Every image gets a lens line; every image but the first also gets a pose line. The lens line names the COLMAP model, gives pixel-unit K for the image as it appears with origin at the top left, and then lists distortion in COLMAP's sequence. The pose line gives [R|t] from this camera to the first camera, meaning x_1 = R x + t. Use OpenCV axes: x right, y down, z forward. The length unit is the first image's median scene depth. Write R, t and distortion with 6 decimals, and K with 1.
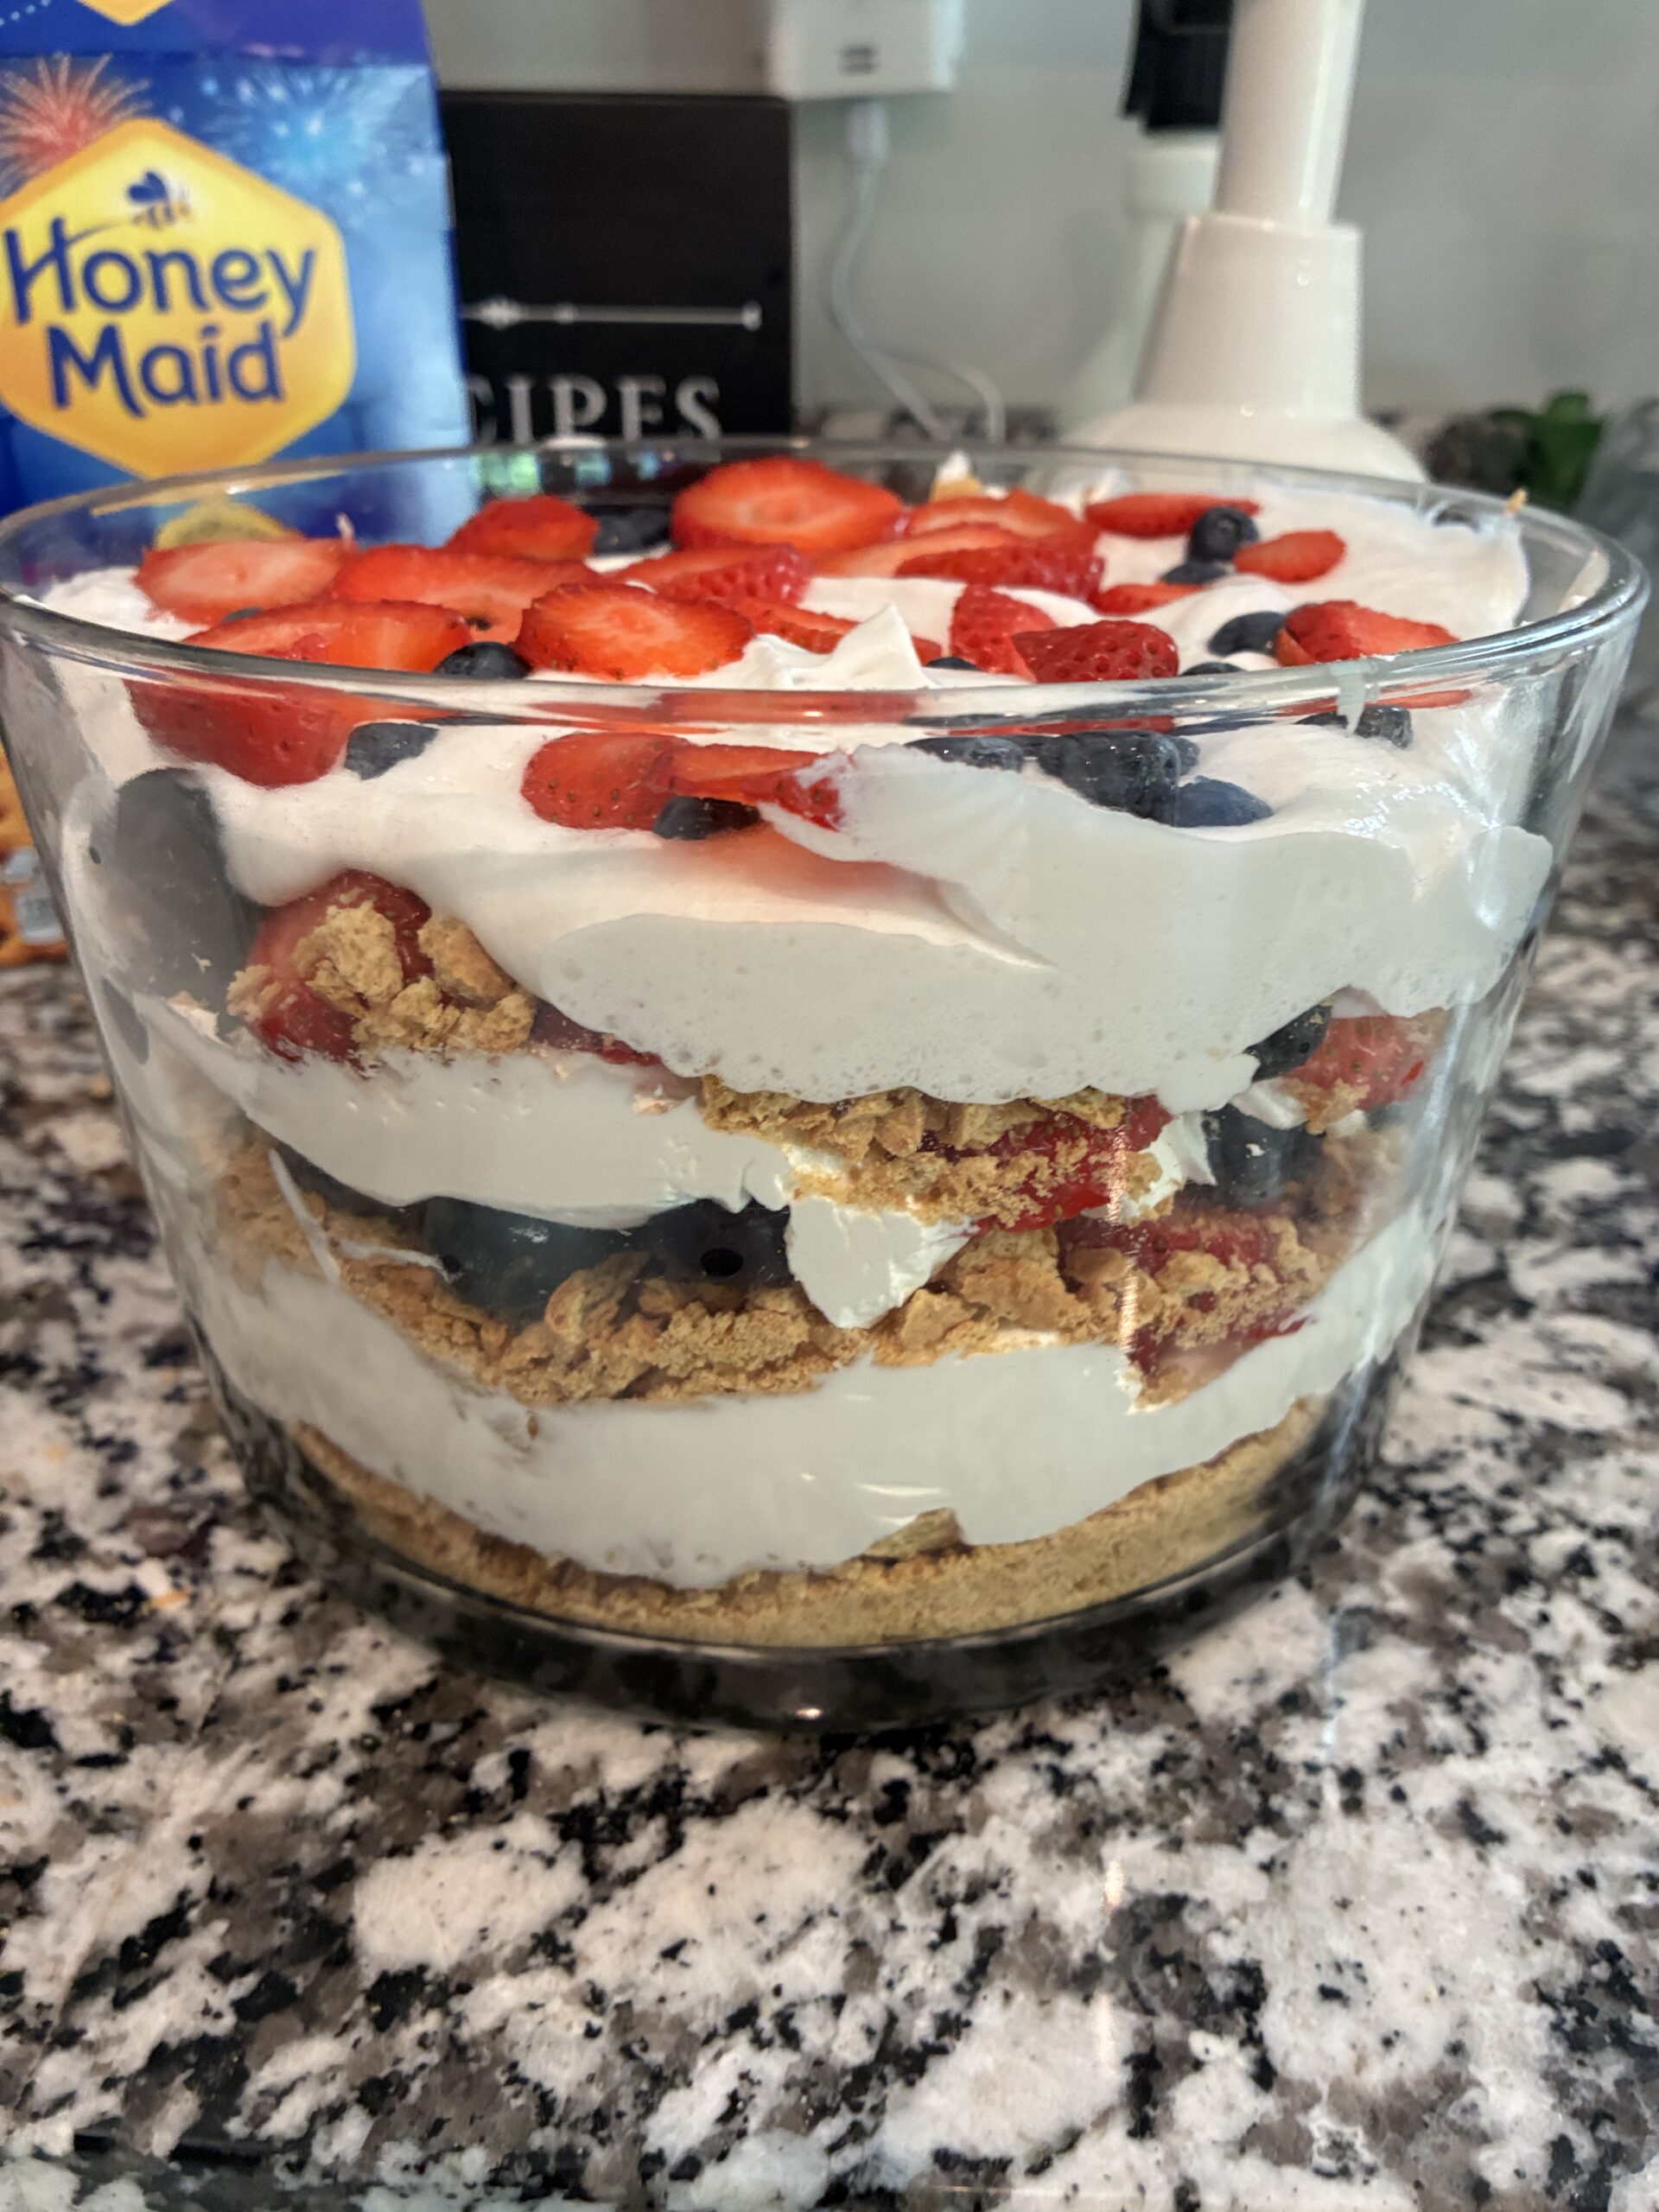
lens RADIAL K [[1644.3, 0, 839.2], [0, 1644.3, 1102.9], [0, 0, 1]] dist [0.036914, -0.051766]
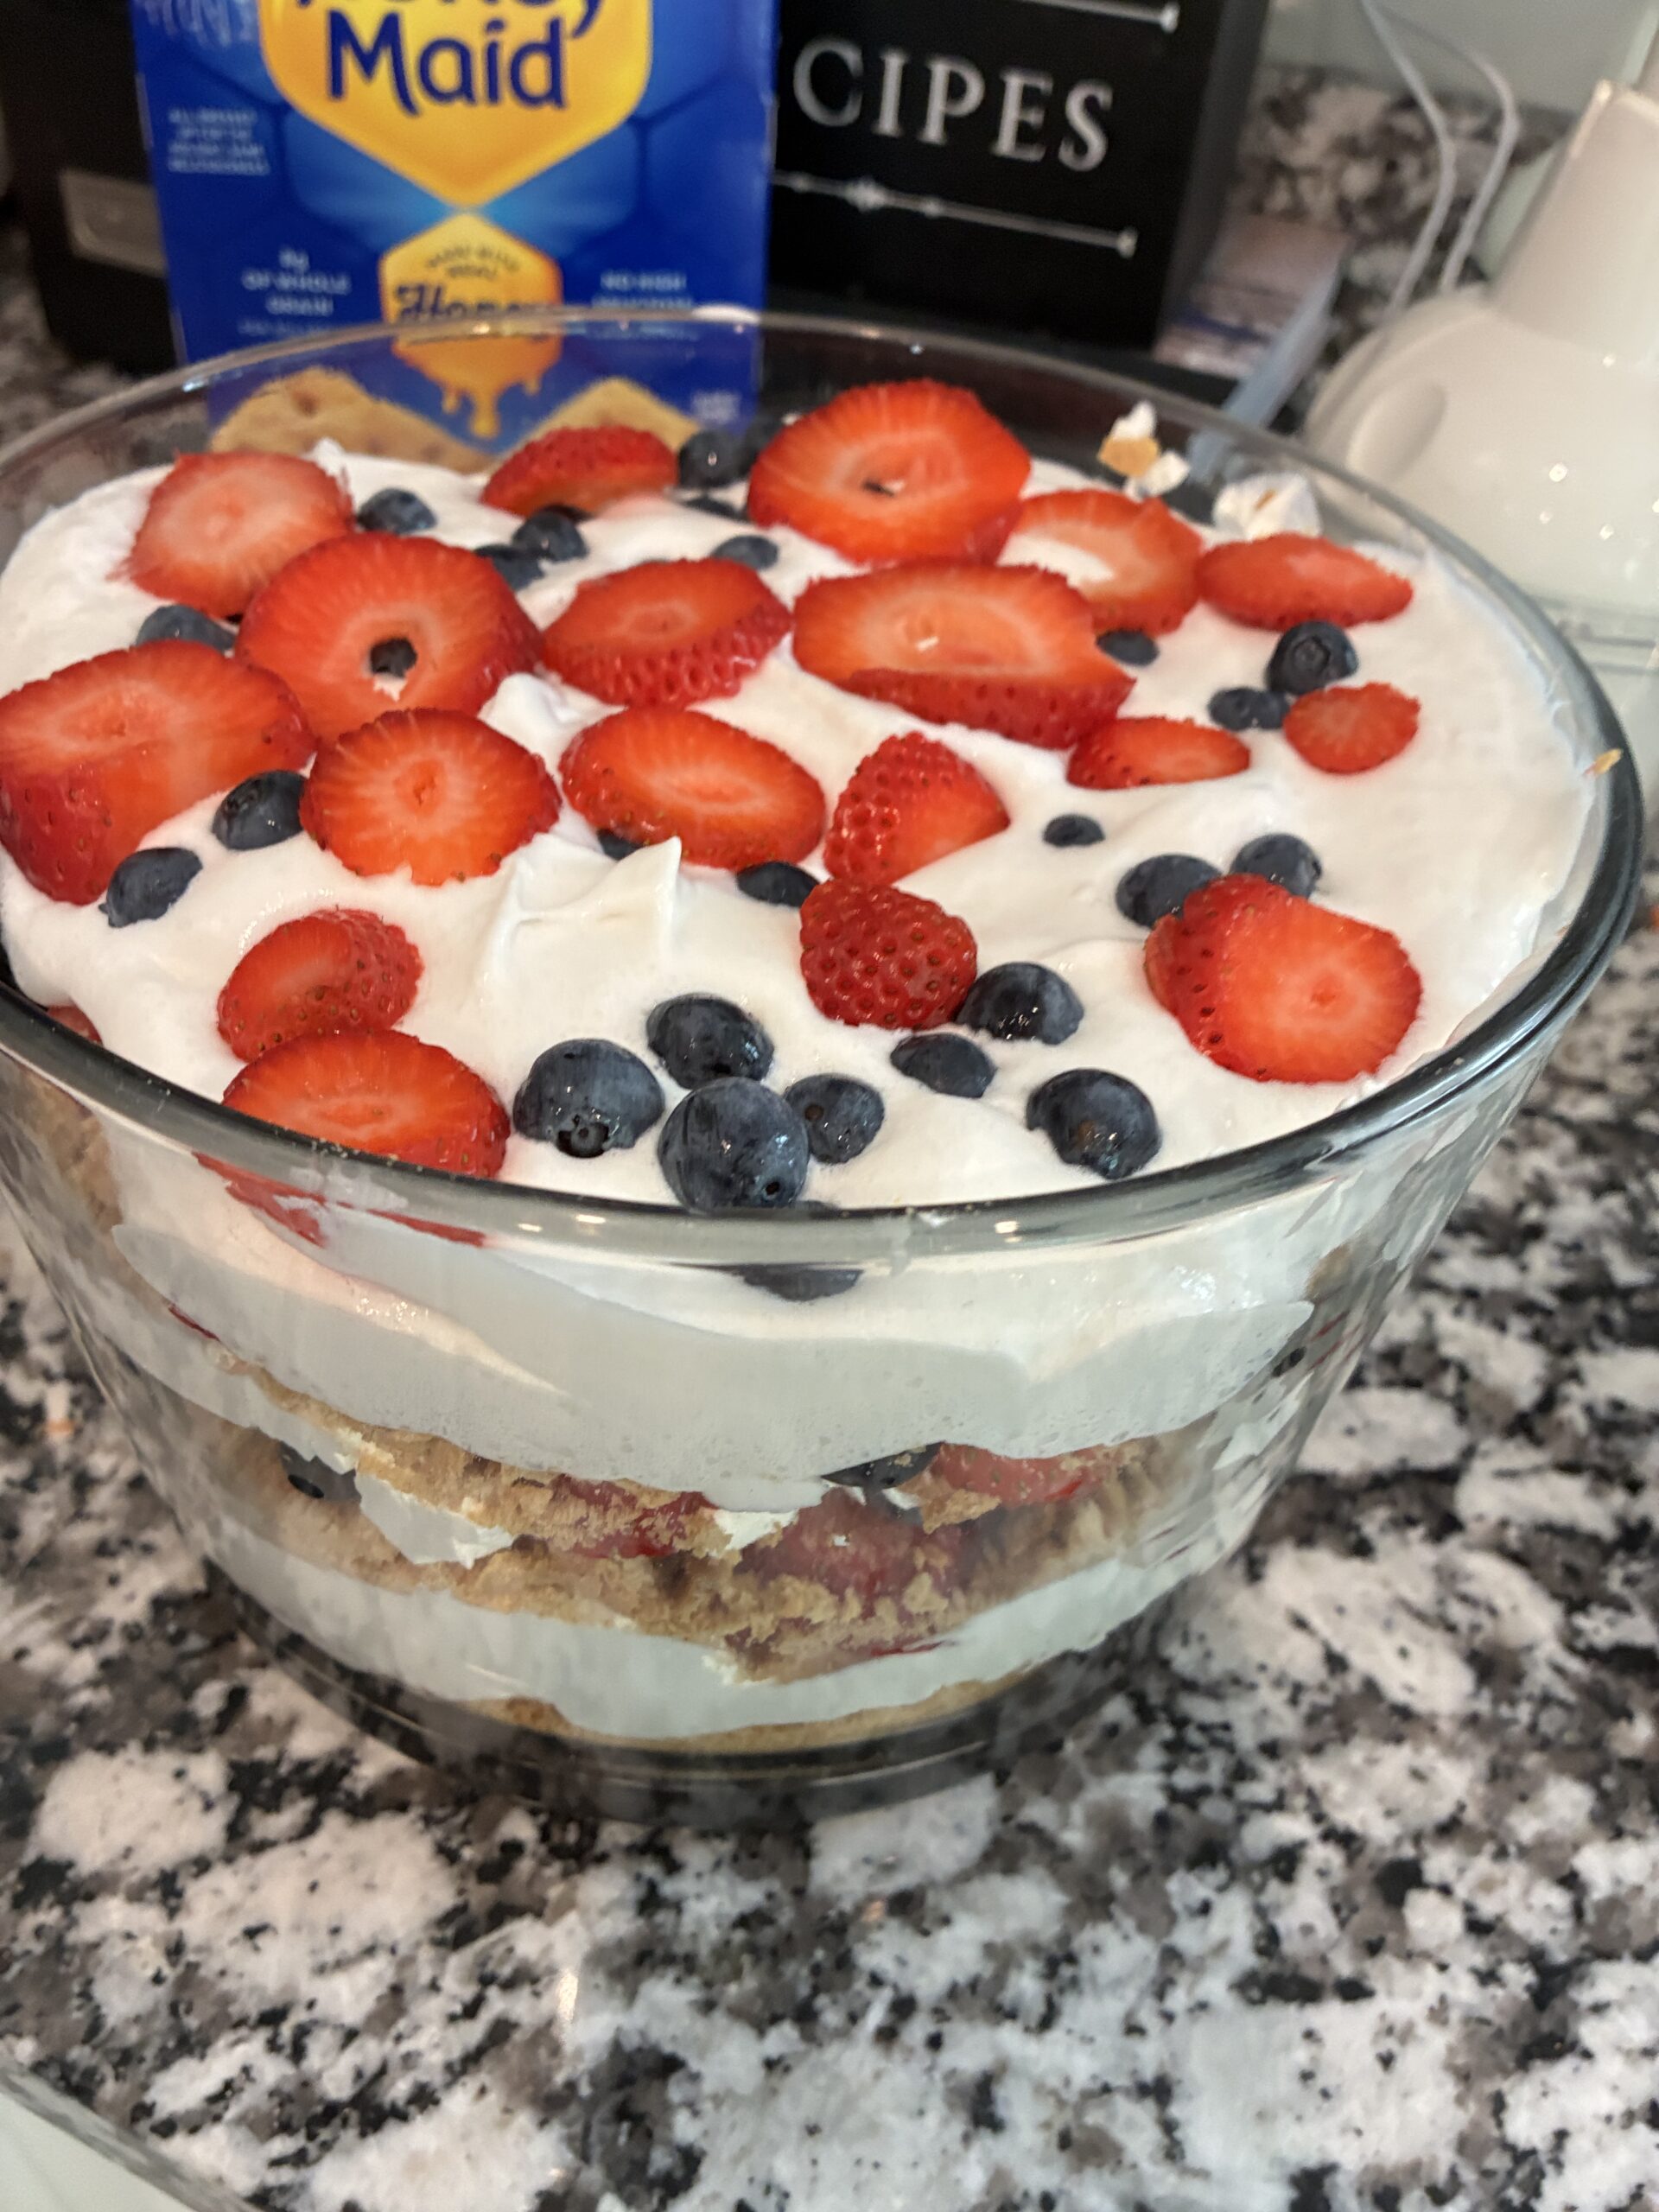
lens RADIAL K [[1644.3, 0, 846.2], [0, 1644.3, 1082.8], [0, 0, 1]] dist [0.036914, -0.051766]
pose [[0.931141, 0.289911, -0.221194, 0.339624], [-0.222179, 0.932027, 0.286289, -0.434490], [0.289158, -0.217431, 0.932261, 0.136578]]
